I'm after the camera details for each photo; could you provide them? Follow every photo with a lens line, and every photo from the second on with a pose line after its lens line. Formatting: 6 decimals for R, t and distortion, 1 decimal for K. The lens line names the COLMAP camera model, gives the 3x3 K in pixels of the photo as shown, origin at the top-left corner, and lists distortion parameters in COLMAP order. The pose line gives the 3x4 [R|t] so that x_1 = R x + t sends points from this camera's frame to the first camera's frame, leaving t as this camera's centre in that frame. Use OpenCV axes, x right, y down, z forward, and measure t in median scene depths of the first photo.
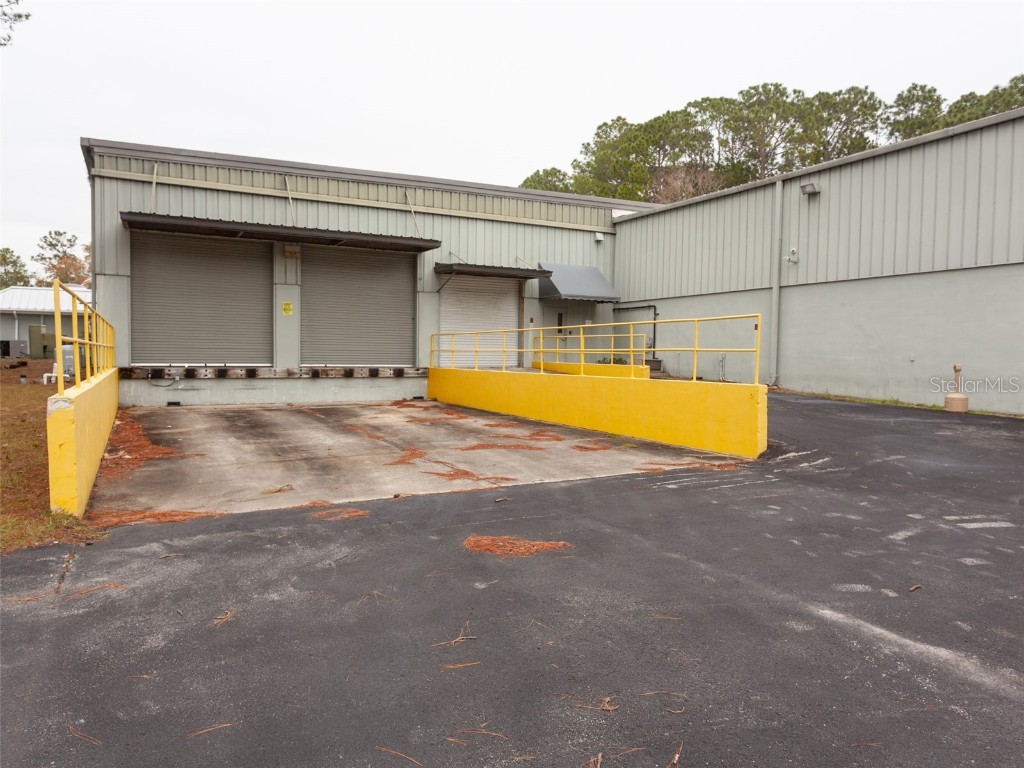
lens RADIAL K [[706.3, 0, 512.0], [0, 706.3, 384.0], [0, 0, 1]] dist [-0.002339, 0.007074]
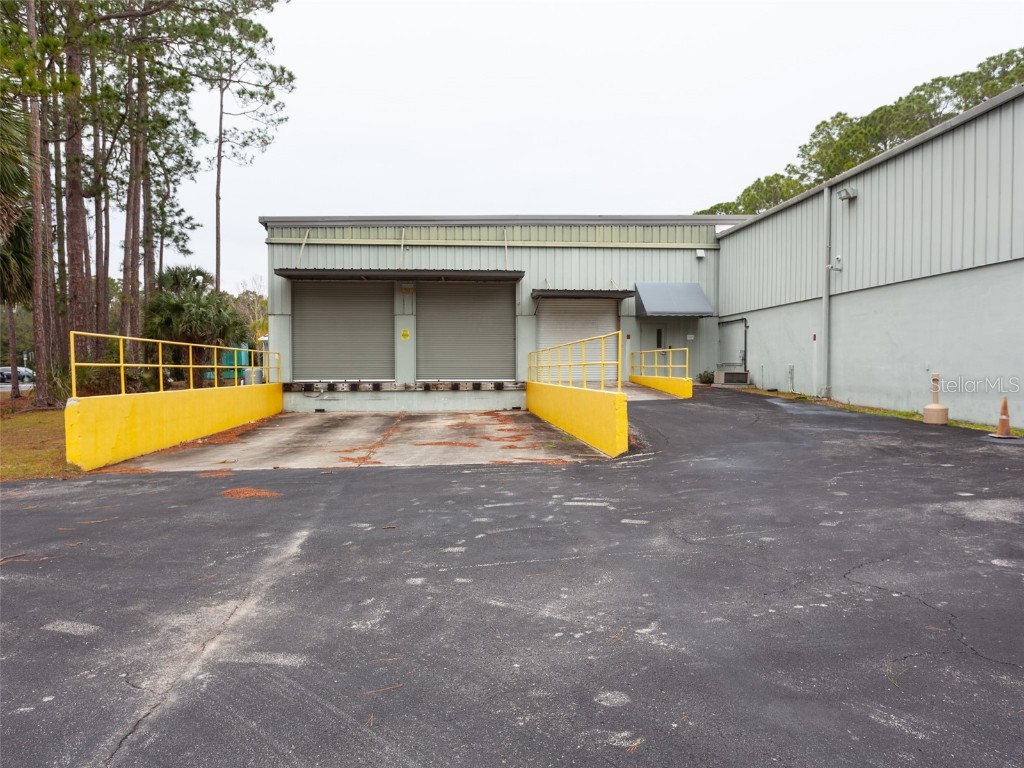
lens RADIAL K [[706.3, 0, 512.0], [0, 706.3, 384.0], [0, 0, 1]] dist [-0.002339, 0.007074]
pose [[0.920163, -0.005964, -0.391489, 0.320605], [-0.002944, 0.999750, -0.022151, 0.005999], [0.391523, 0.021535, 0.919916, -0.057172]]
